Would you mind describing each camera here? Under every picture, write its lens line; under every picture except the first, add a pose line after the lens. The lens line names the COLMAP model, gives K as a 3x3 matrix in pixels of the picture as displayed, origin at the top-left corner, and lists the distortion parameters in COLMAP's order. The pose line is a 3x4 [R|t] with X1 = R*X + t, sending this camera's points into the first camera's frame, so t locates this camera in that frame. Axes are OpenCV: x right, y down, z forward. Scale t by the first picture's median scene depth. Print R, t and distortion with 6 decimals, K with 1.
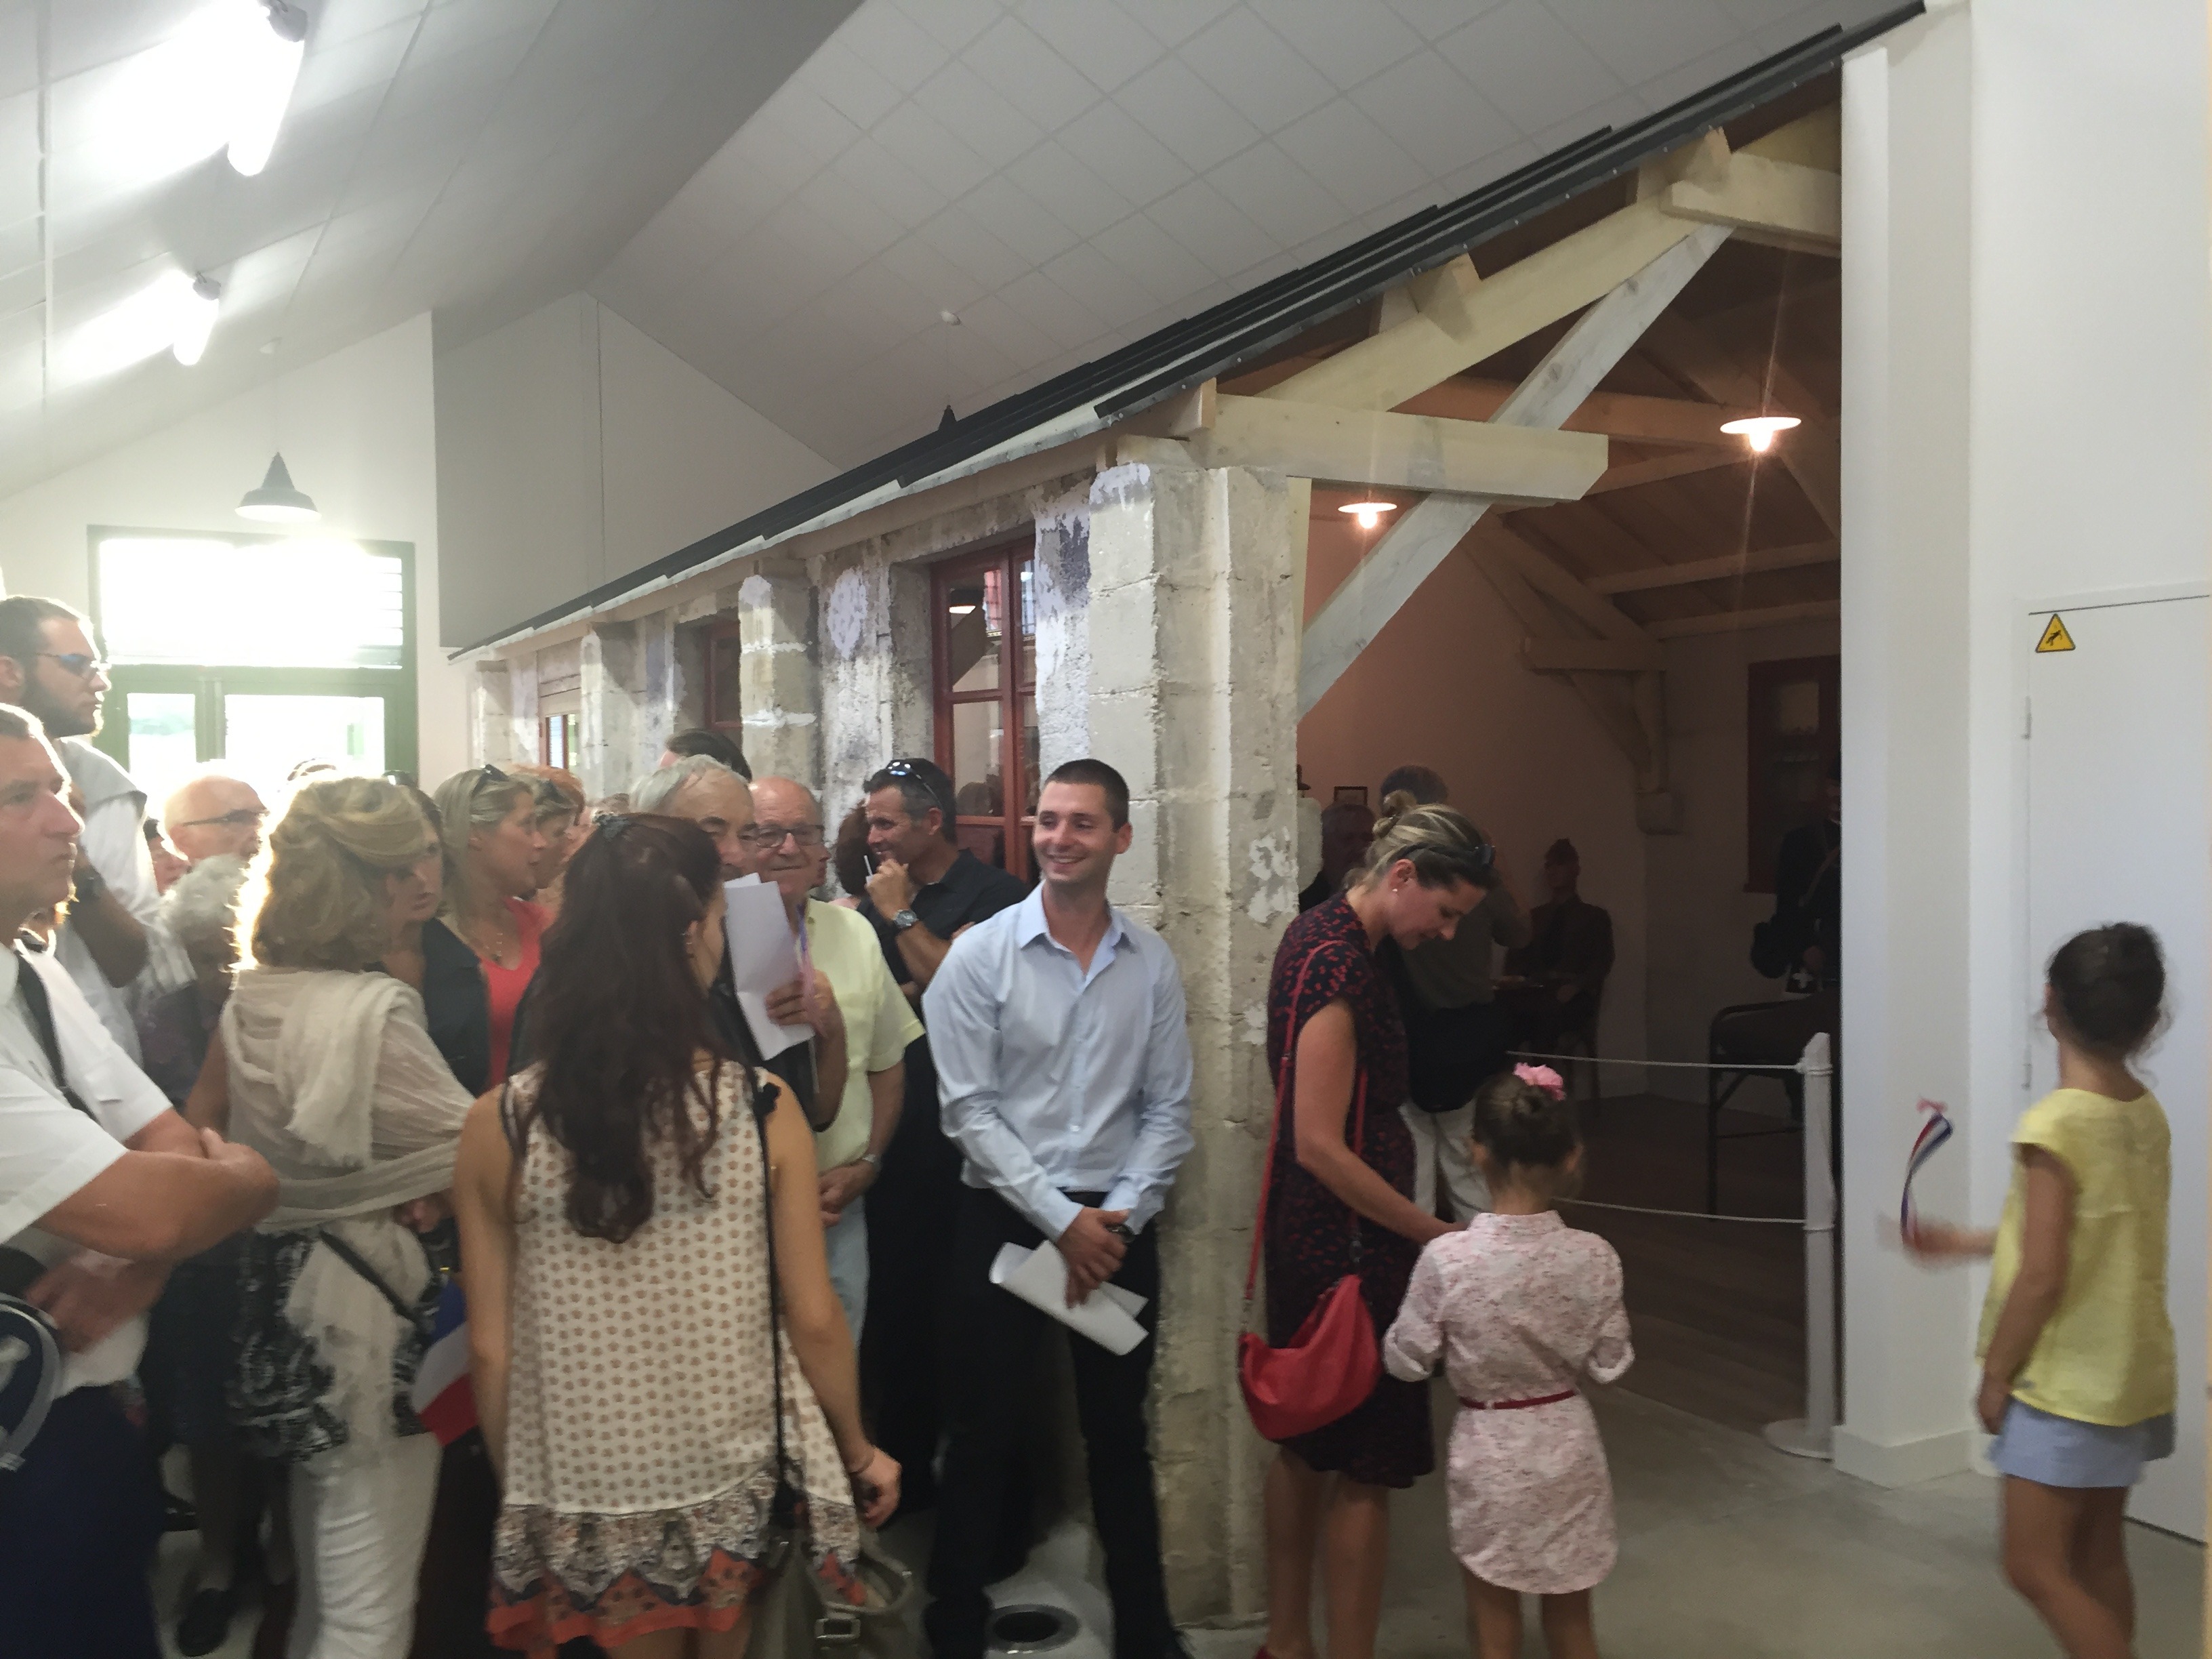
lens RADIAL K [[1887.2, 0, 1100.7], [0, 1887.2, 829.8], [0, 0, 1]] dist [0.049810, -0.031177]
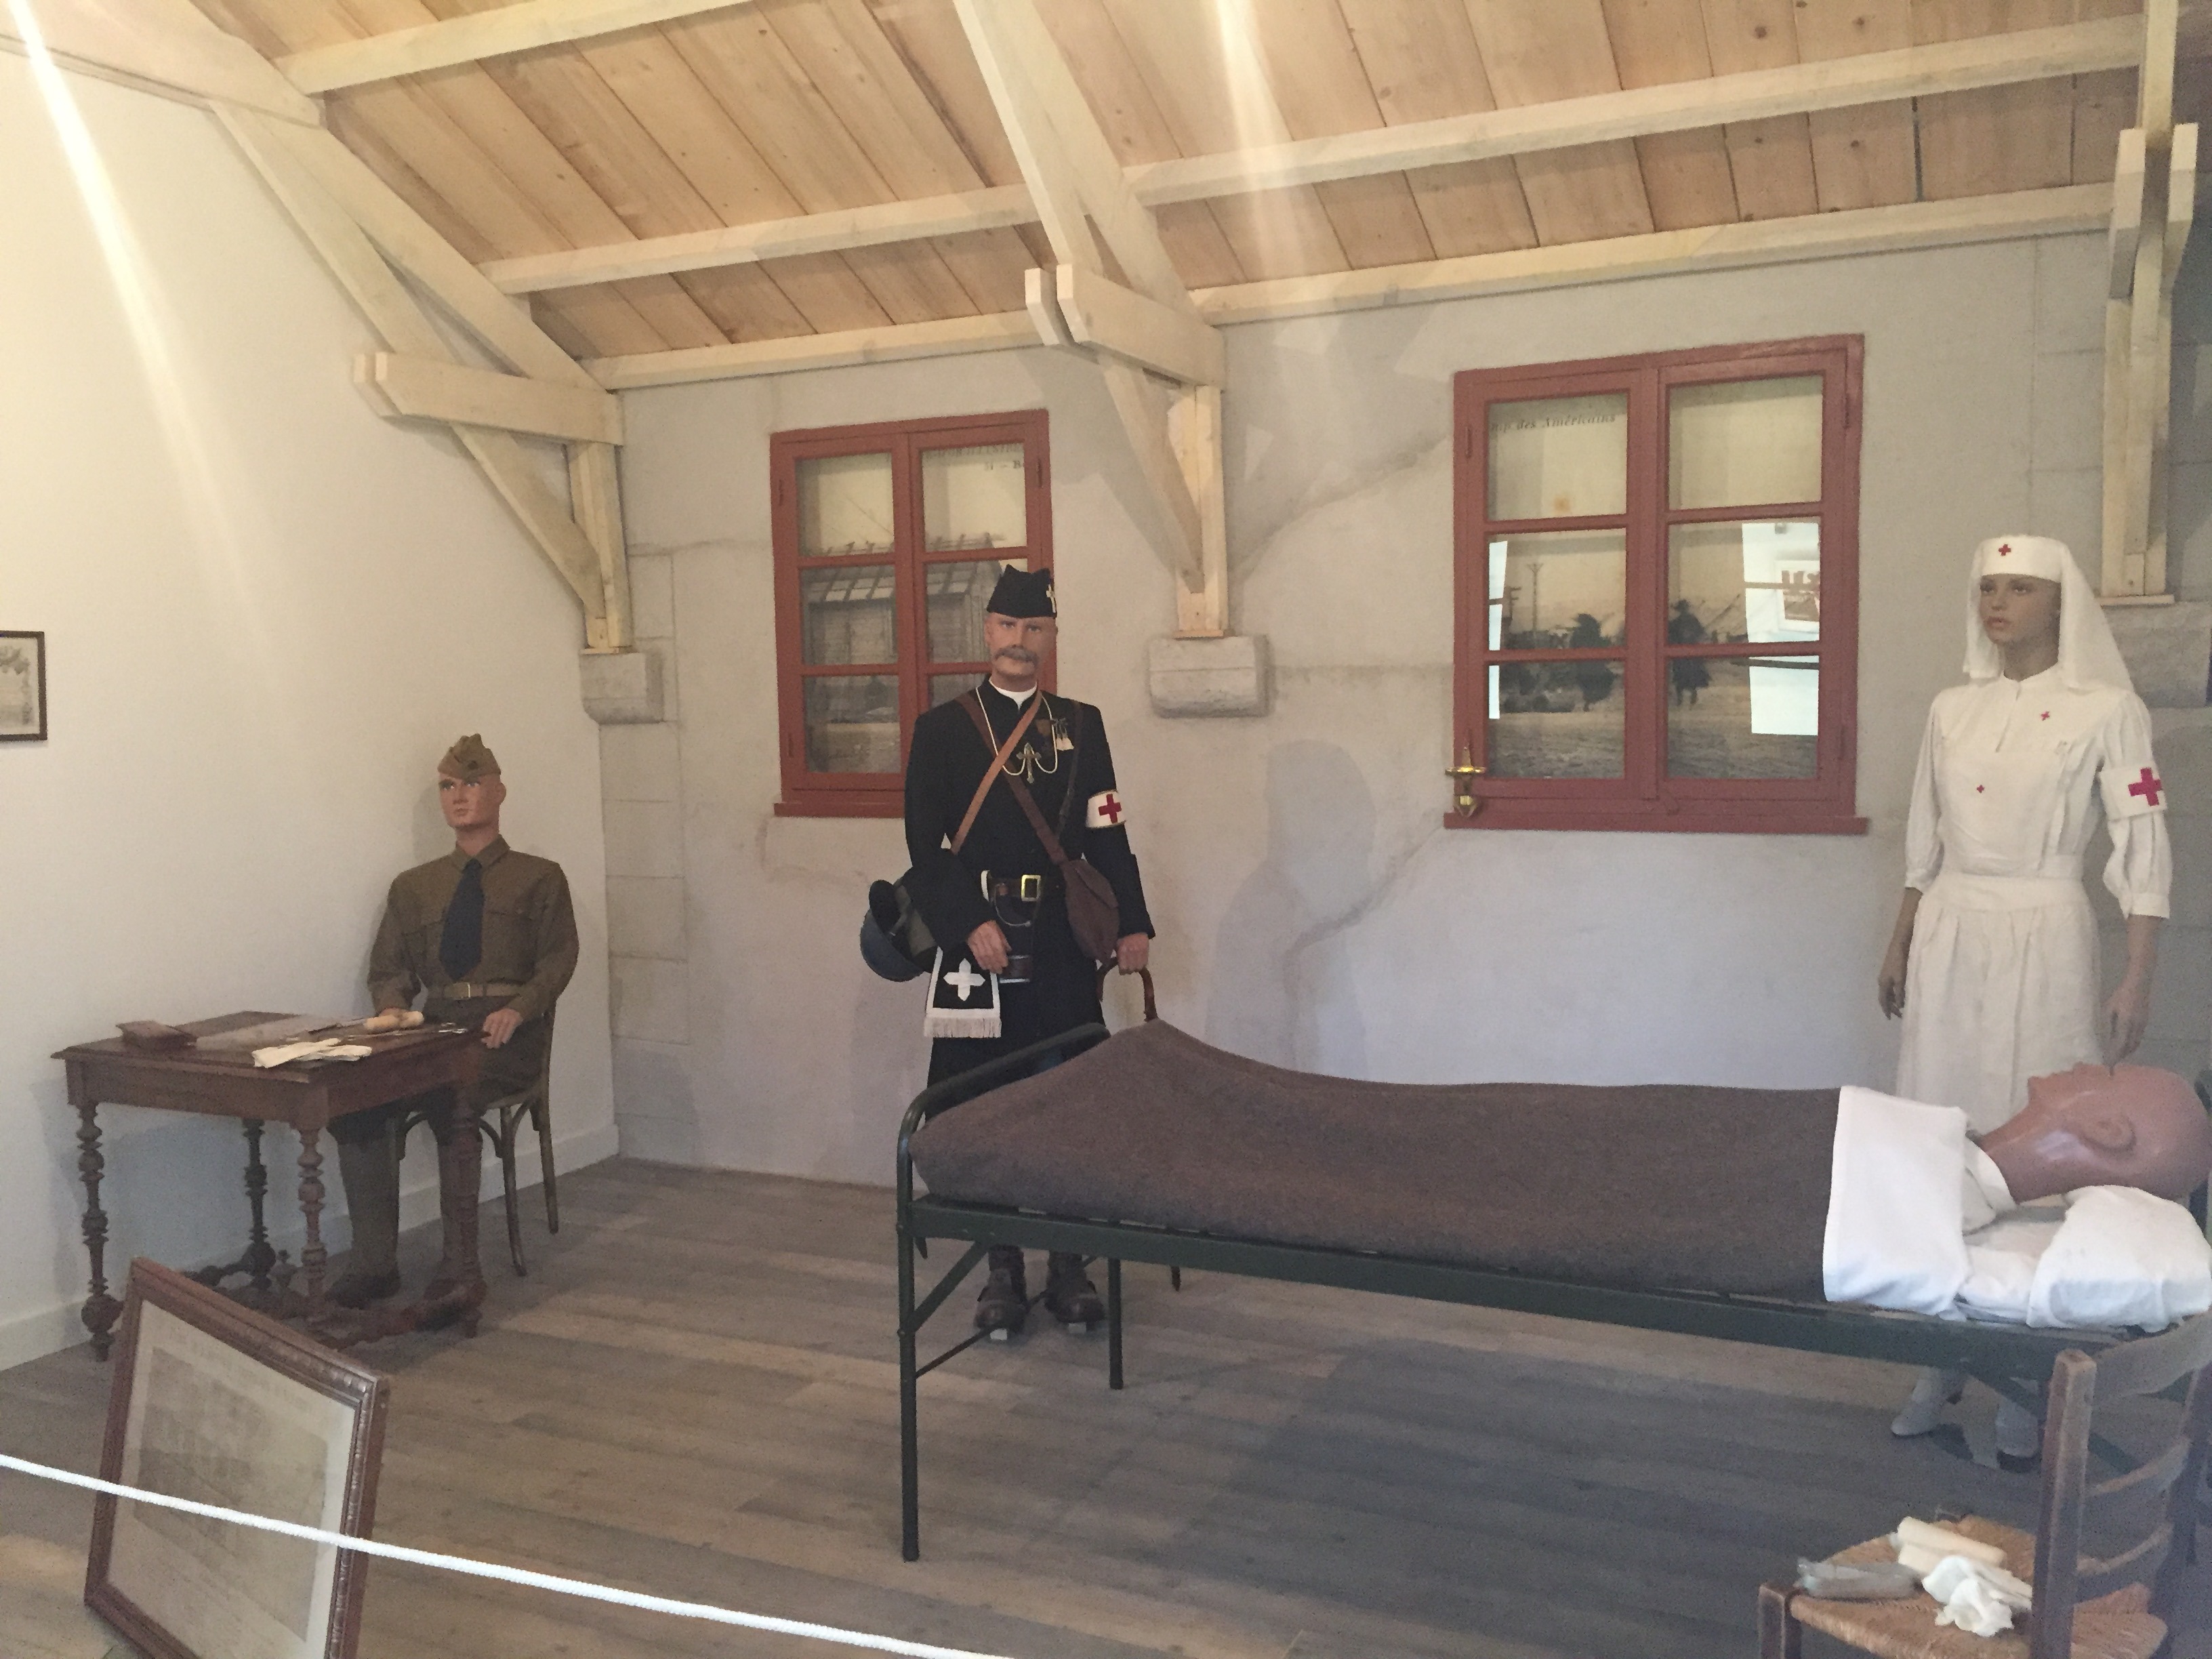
lens RADIAL K [[1887.2, 0, 1093.7], [0, 1887.2, 837.6], [0, 0, 1]] dist [0.049810, -0.031177]
pose [[0.815204, -0.051967, 0.576838, 0.075253], [0.017889, 0.997751, 0.064605, 0.002304], [-0.578898, -0.042347, 0.814300, 0.452879]]
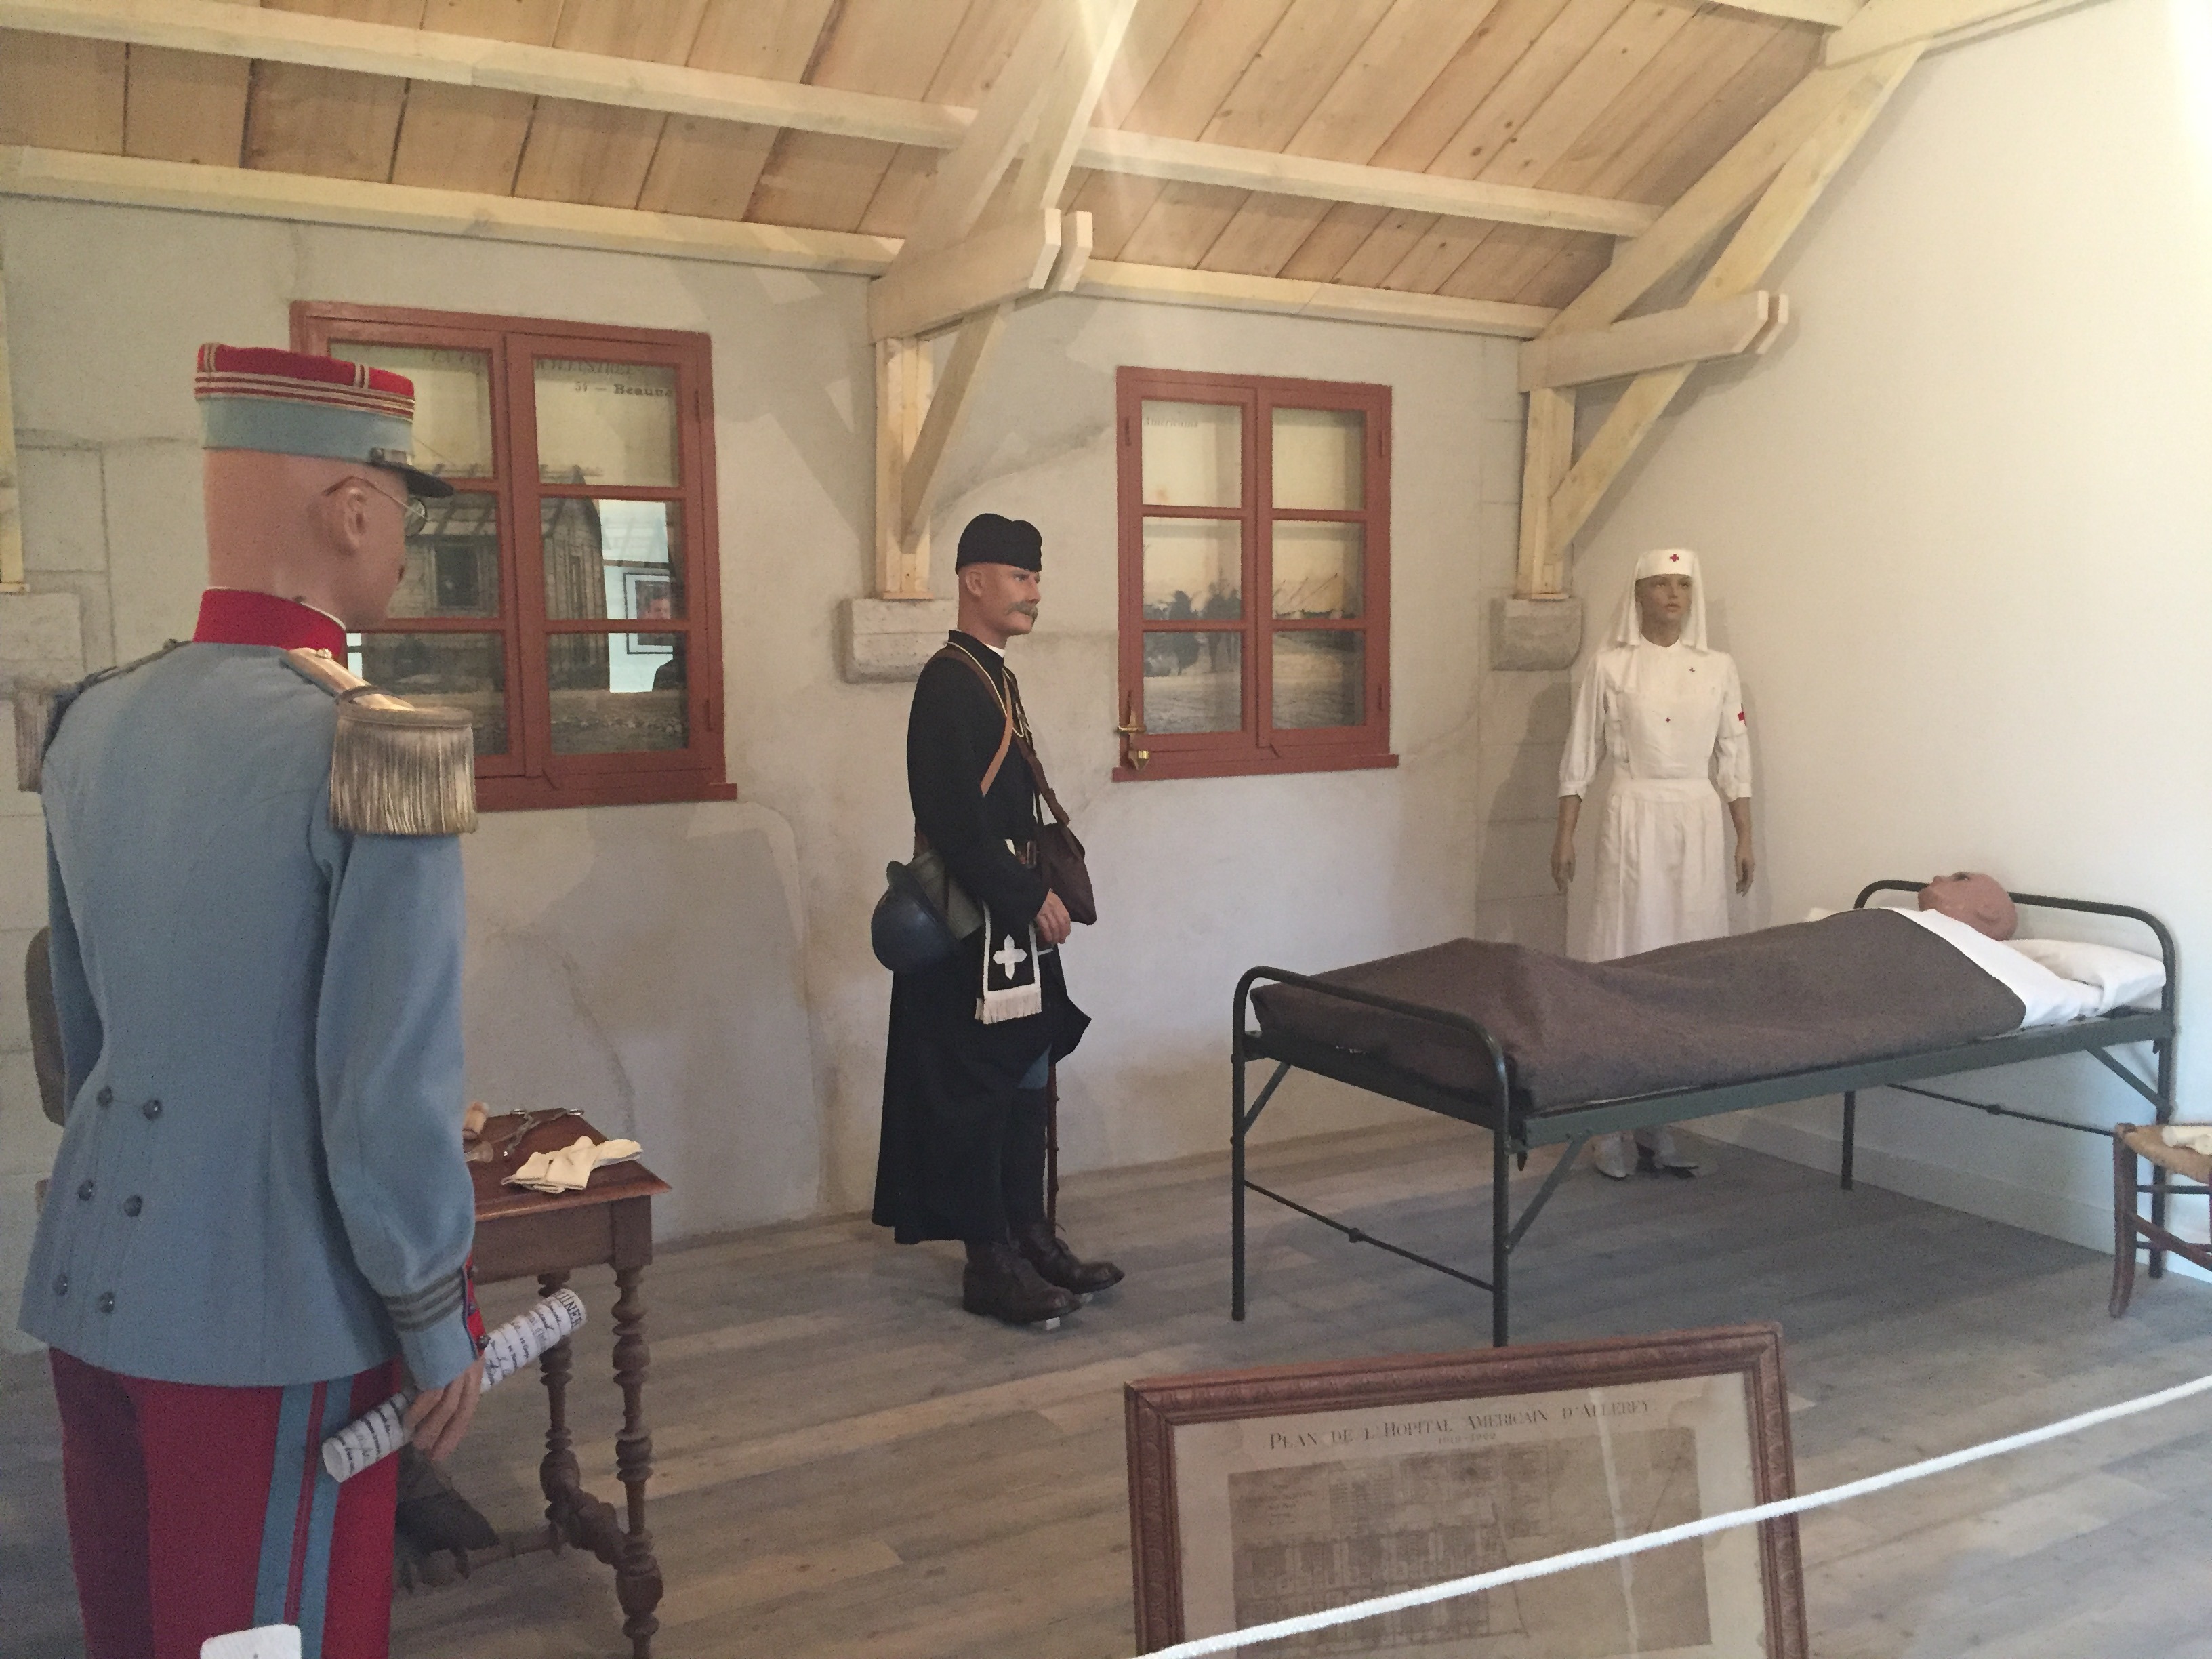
lens RADIAL K [[1887.2, 0, 1107.5], [0, 1887.2, 836.1], [0, 0, 1]] dist [0.049810, -0.031177]
pose [[-0.007430, -0.087613, 0.996127, -0.110904], [0.024468, 0.995840, 0.087771, 0.001407], [-0.999673, 0.025026, -0.005256, 0.819867]]
